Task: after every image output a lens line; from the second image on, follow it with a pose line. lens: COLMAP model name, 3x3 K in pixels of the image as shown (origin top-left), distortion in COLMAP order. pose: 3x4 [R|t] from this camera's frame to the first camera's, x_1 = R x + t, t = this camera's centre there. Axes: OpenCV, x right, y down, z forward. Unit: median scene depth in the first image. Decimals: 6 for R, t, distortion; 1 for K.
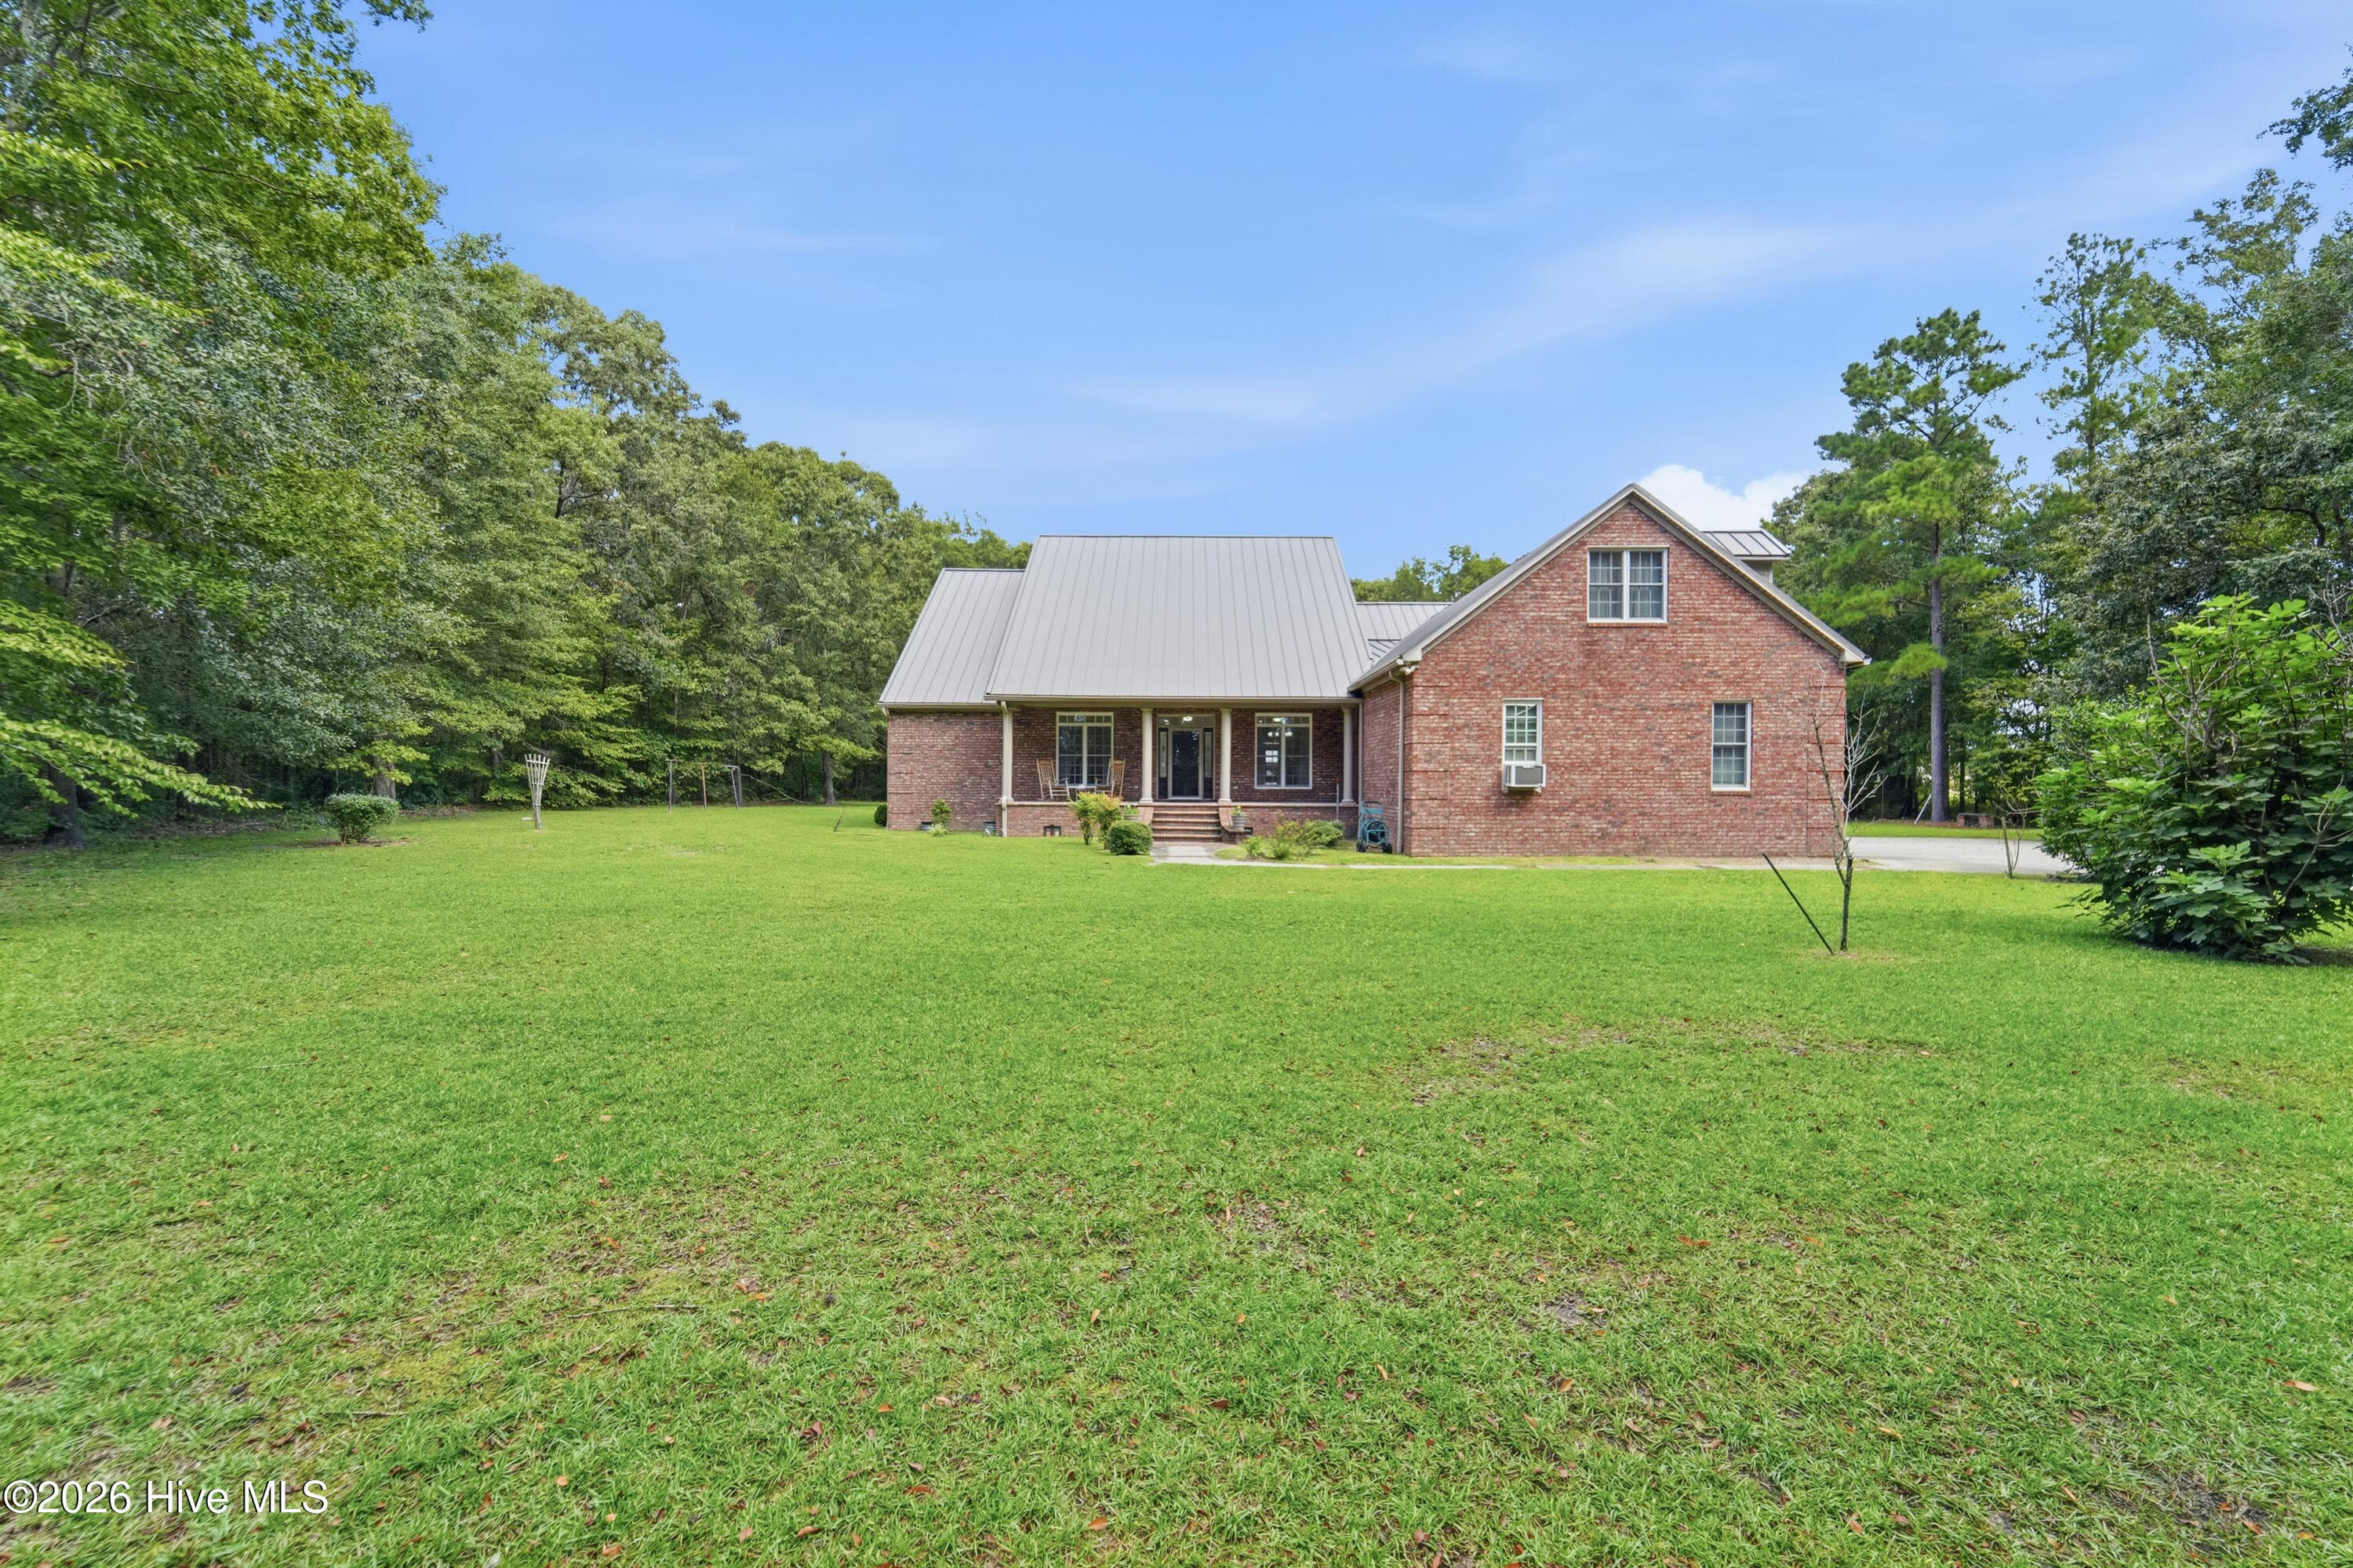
lens RADIAL K [[958.5, 0, 1181.0], [0, 958.5, 785.3], [0, 0, 1]] dist [0.003180, -0.000101]
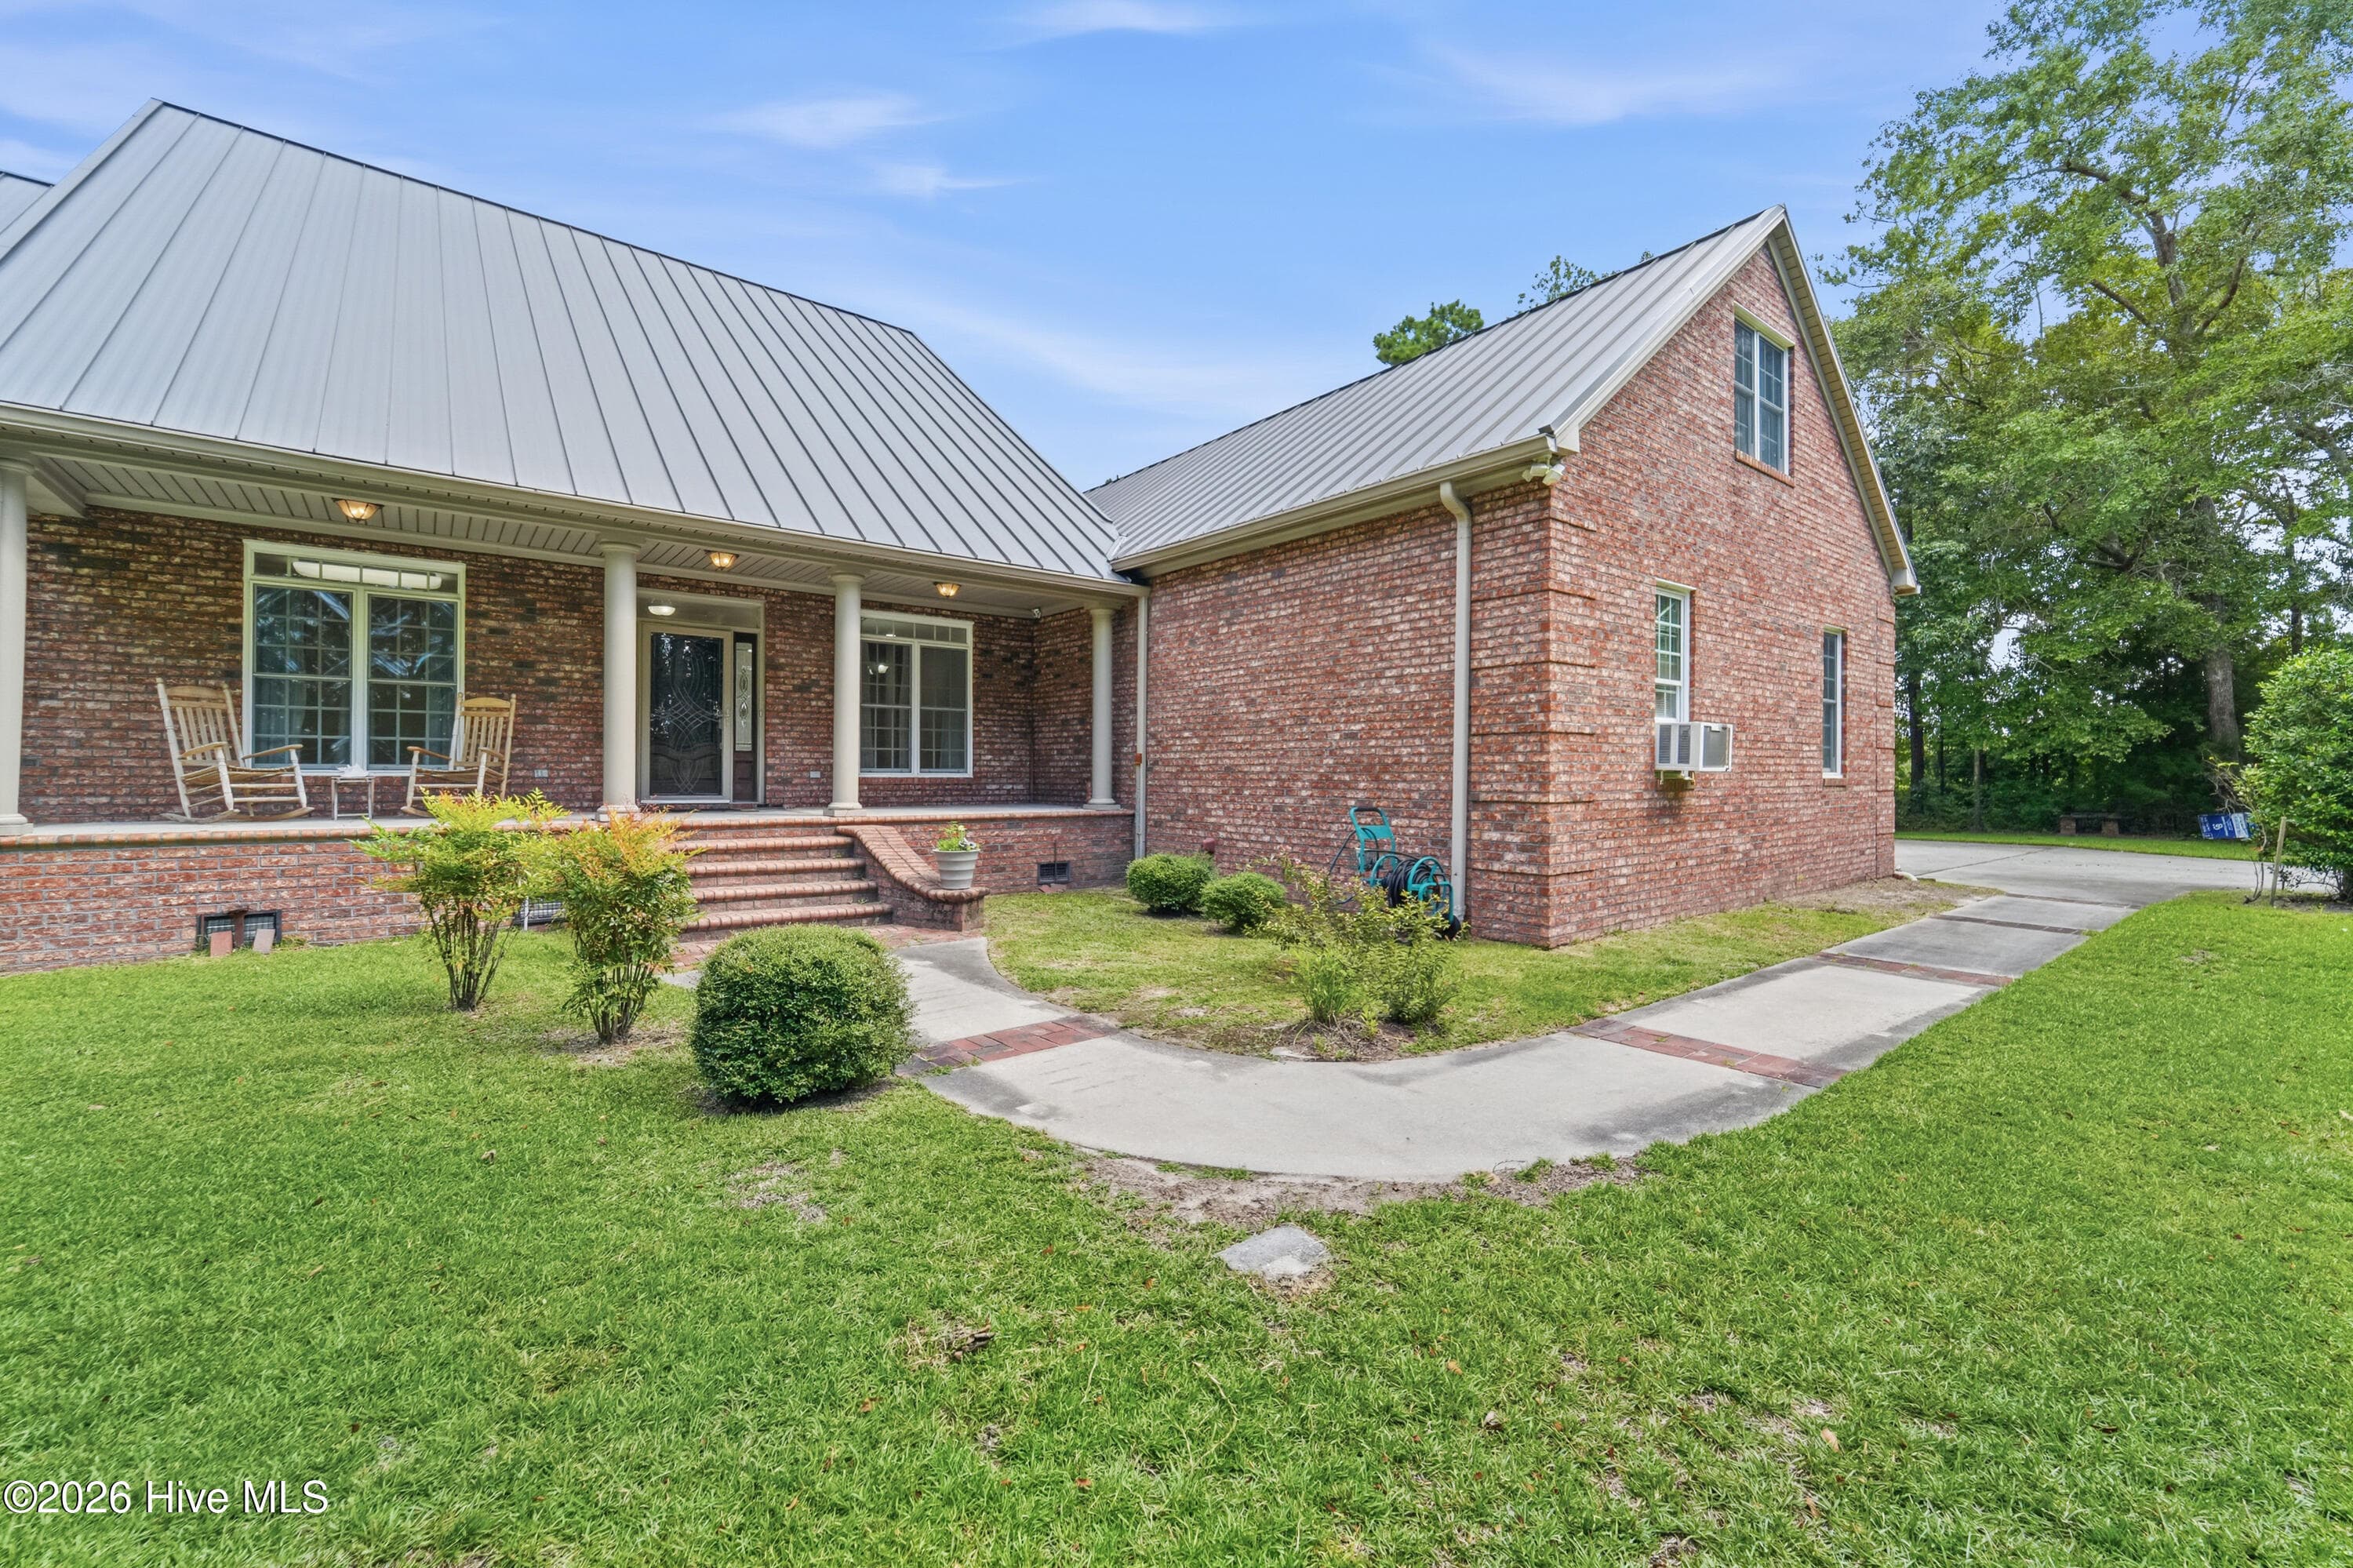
lens RADIAL K [[958.5, 0, 1181.0], [0, 958.5, 785.3], [0, 0, 1]] dist [0.003180, -0.000101]
pose [[0.781008, -0.006688, 0.624485, -0.087752], [-0.000639, 0.999934, 0.011508, 0.002065], [-0.624521, -0.009387, 0.780952, 0.566053]]
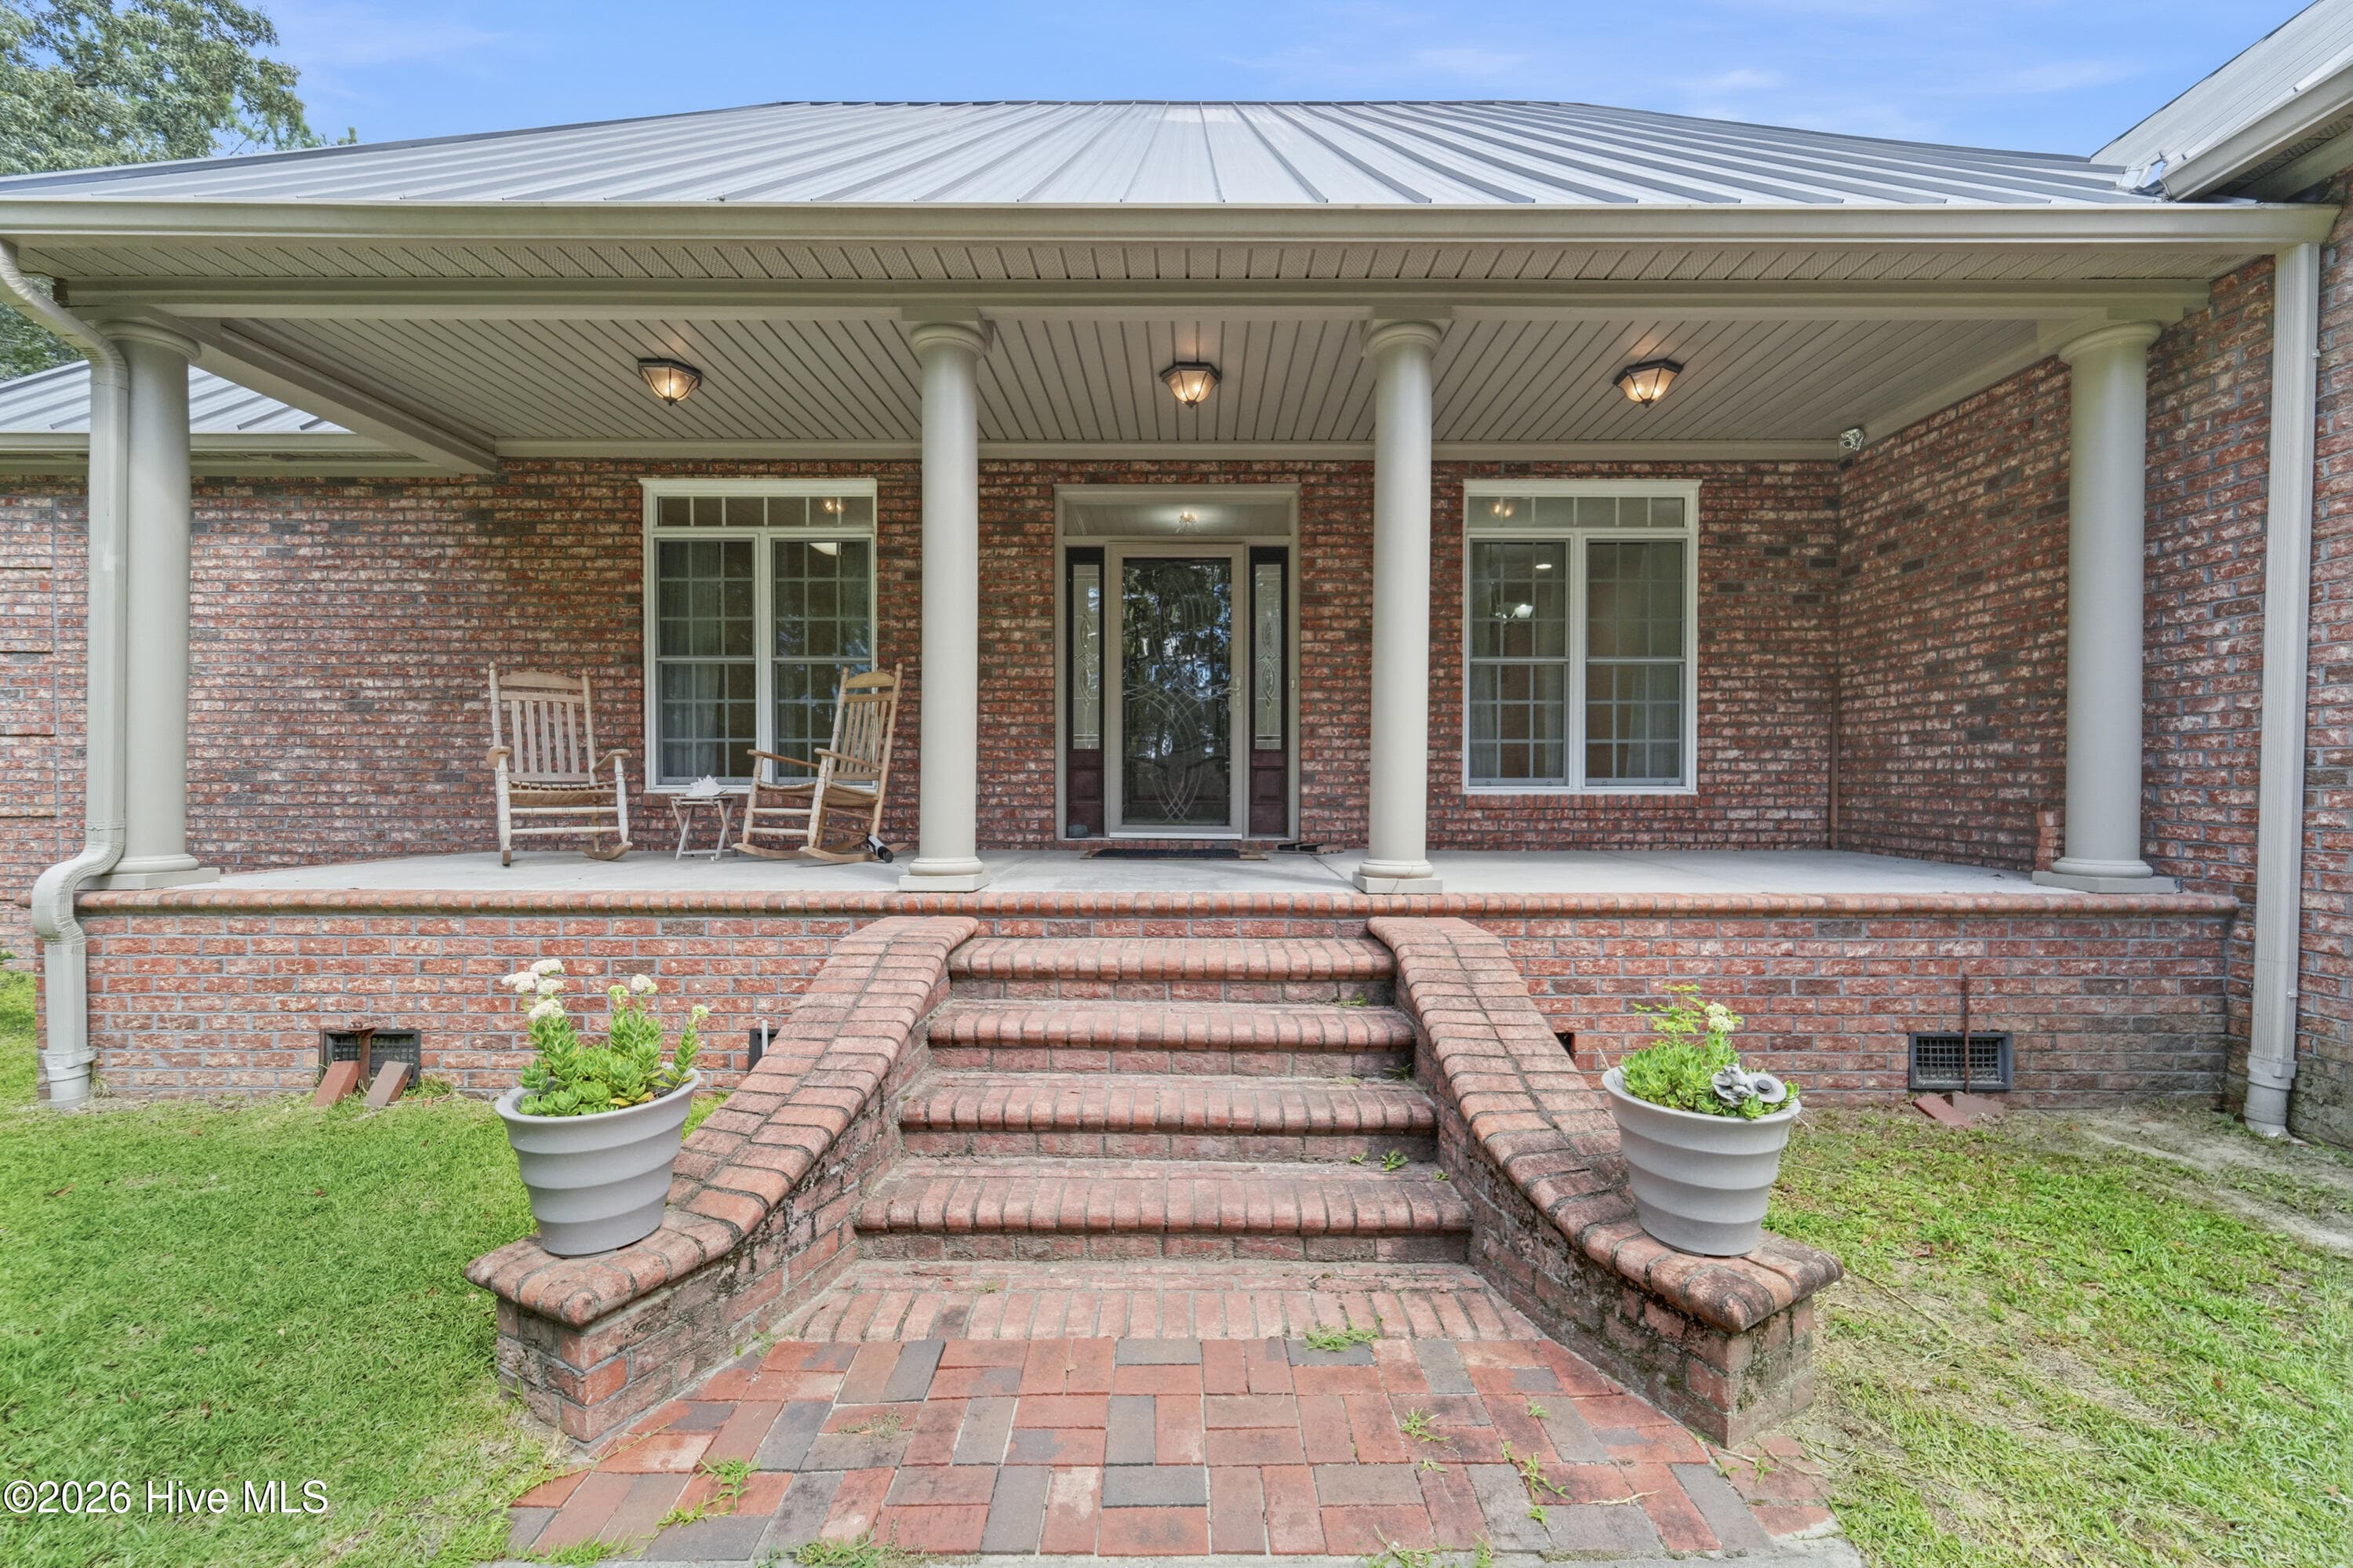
lens RADIAL K [[958.5, 0, 1181.0], [0, 958.5, 785.3], [0, 0, 1]] dist [0.003180, -0.000101]
pose [[0.999986, -0.001691, -0.005087, 0.007331], [0.001713, 0.999989, 0.004353, -0.000107], [0.005079, -0.004362, 0.999978, 0.775669]]
